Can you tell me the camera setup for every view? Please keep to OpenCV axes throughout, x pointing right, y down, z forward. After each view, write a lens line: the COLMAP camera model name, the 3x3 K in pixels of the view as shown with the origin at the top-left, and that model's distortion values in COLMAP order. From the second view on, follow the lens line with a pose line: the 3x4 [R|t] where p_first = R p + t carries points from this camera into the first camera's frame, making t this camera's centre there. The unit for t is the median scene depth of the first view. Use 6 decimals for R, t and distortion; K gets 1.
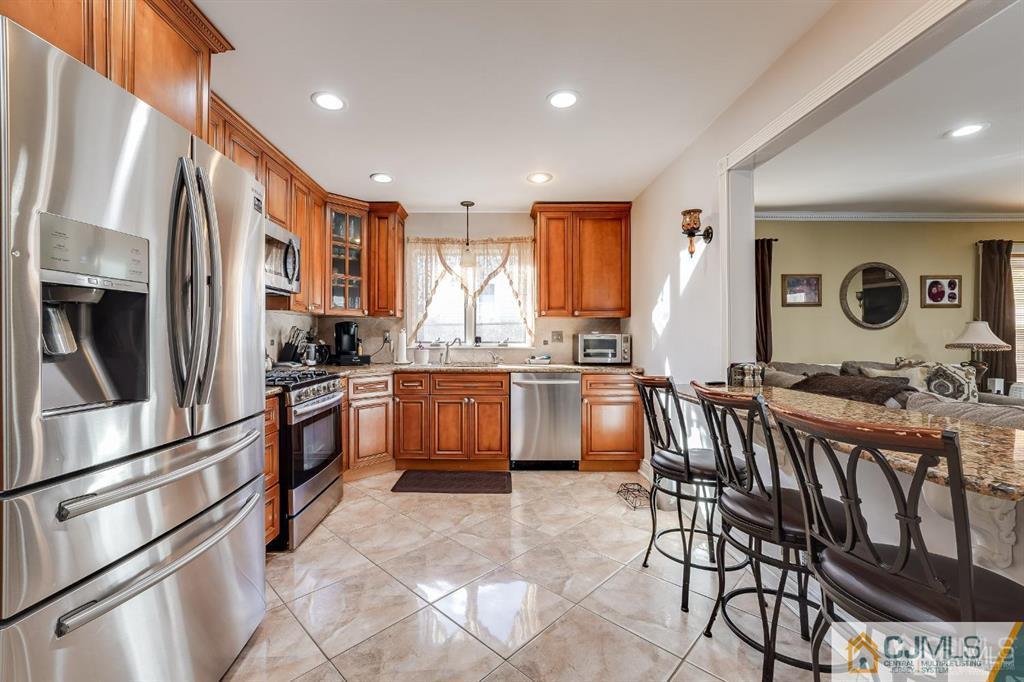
lens RADIAL K [[421.1, 0, 489.1], [0, 421.1, 336.8], [0, 0, 1]] dist [-0.008111, -0.000294]
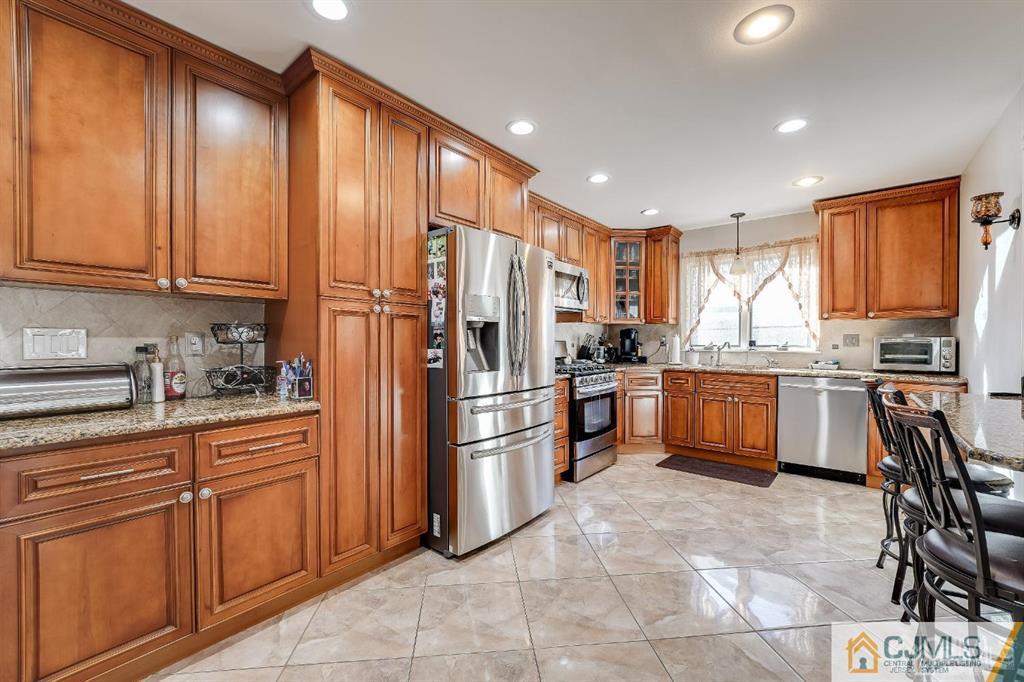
lens RADIAL K [[414.8, 0, 507.2], [0, 414.8, 342.8], [0, 0, 1]] dist [-0.007000, -0.000082]
pose [[0.775874, 0.001370, -0.630886, 0.170115], [0.002263, 0.999985, 0.004954, -0.001428], [0.630884, -0.005272, 0.775859, -0.191291]]
